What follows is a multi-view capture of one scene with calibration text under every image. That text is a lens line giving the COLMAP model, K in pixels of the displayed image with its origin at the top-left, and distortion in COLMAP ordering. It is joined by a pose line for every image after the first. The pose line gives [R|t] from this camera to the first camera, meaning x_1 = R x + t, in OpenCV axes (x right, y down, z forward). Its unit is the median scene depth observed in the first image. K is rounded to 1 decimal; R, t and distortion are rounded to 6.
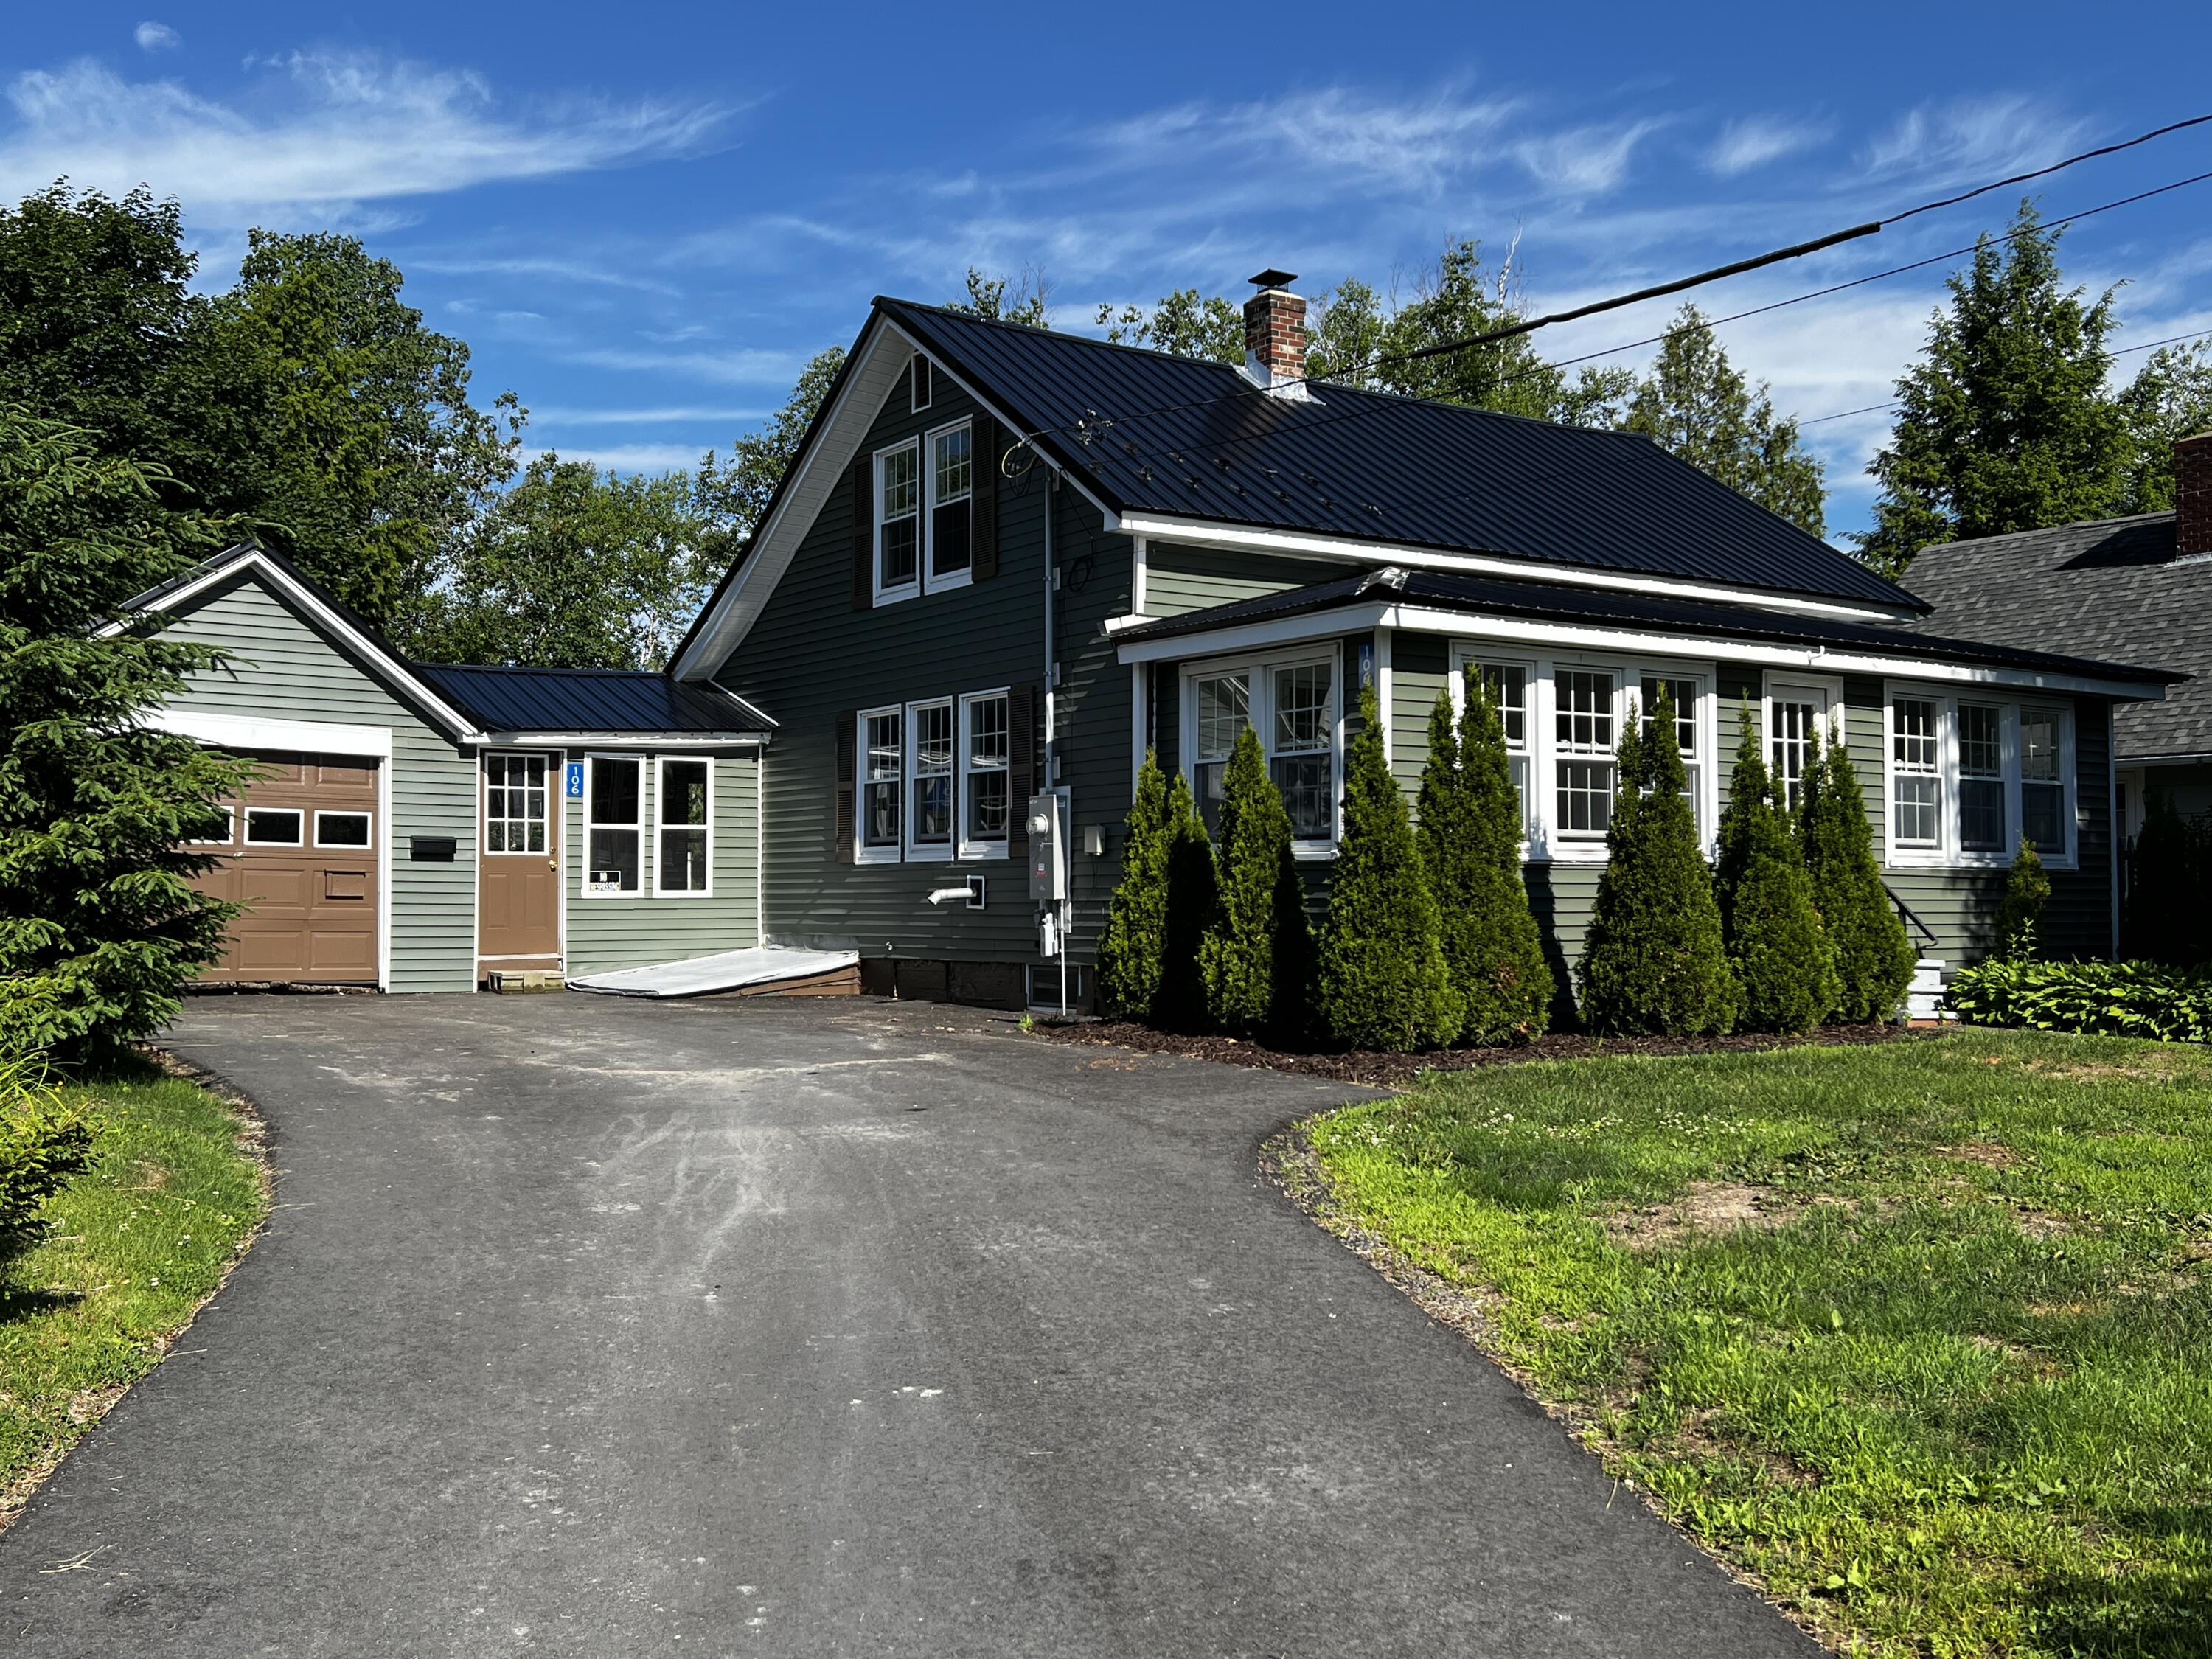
lens RADIAL K [[2140.1, 0, 1110.8], [0, 2140.1, 858.9], [0, 0, 1]] dist [0.187998, -0.416233]
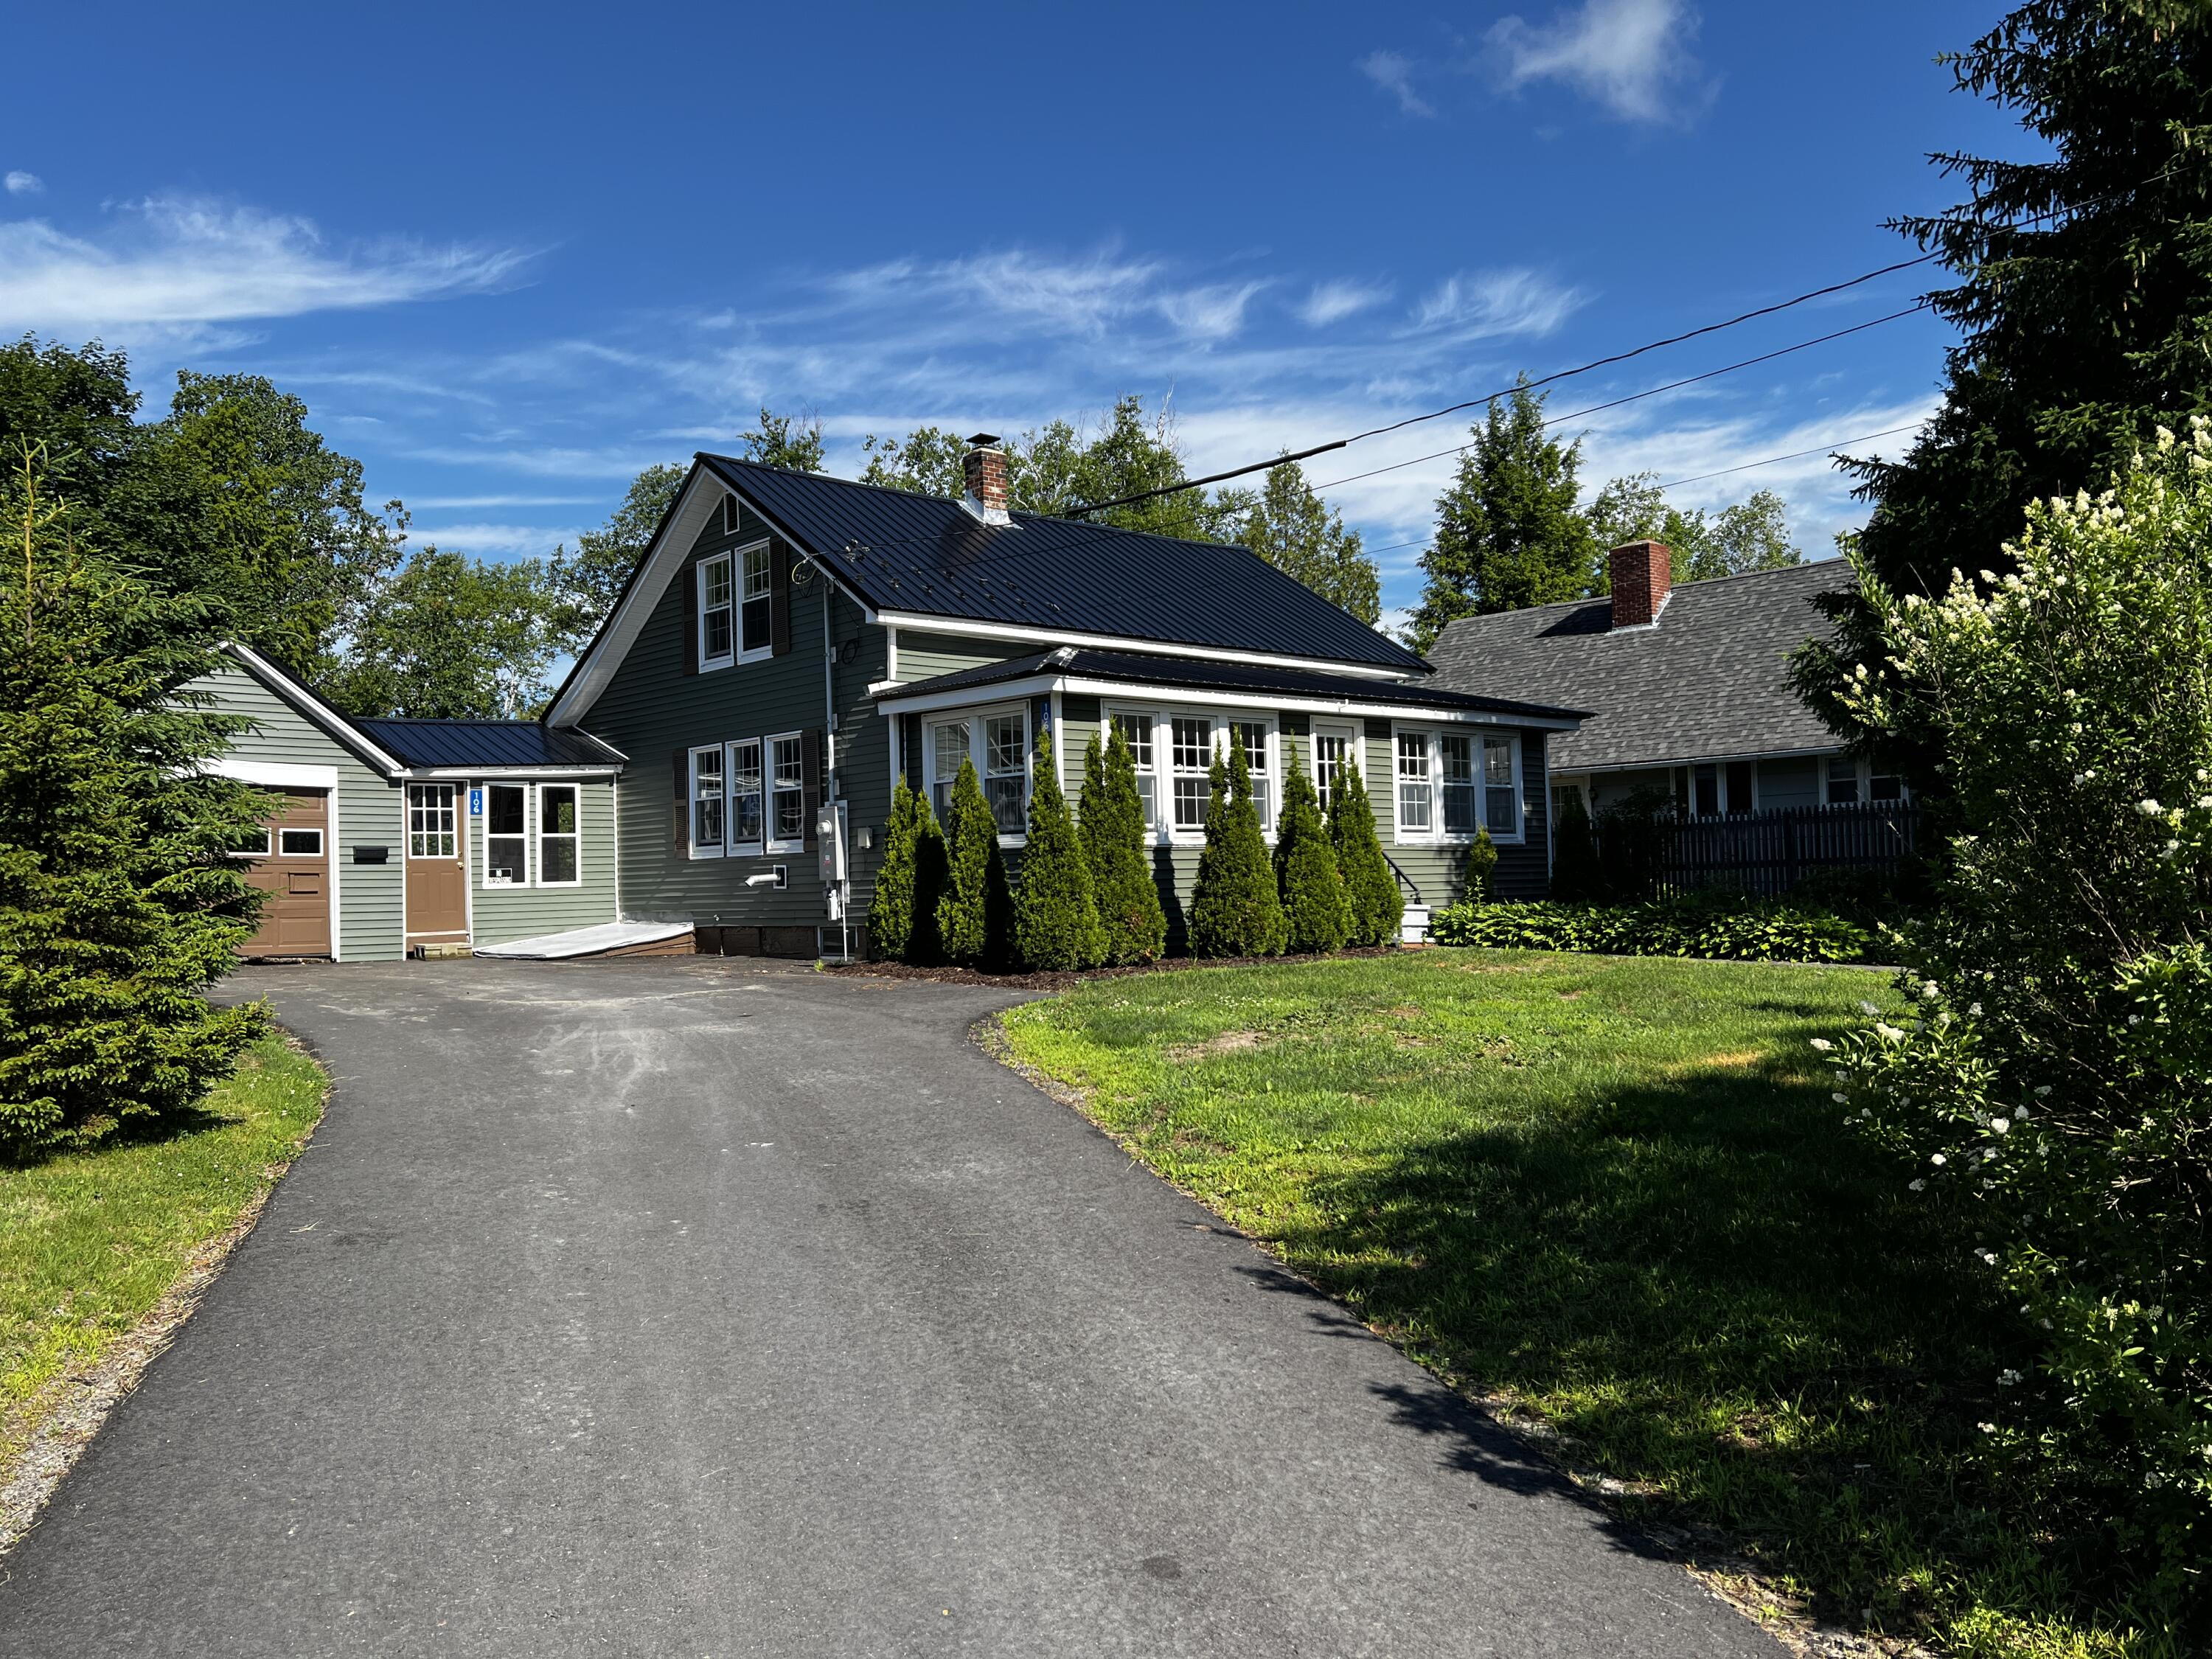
lens RADIAL K [[1702.5, 0, 1105.6], [0, 1702.5, 842.4], [0, 0, 1]] dist [0.144760, -0.259671]
pose [[0.991562, -0.021691, 0.127806, 0.005626], [0.022503, 0.999735, -0.004917, 0.003413], [-0.127666, 0.007752, 0.991787, -0.142151]]
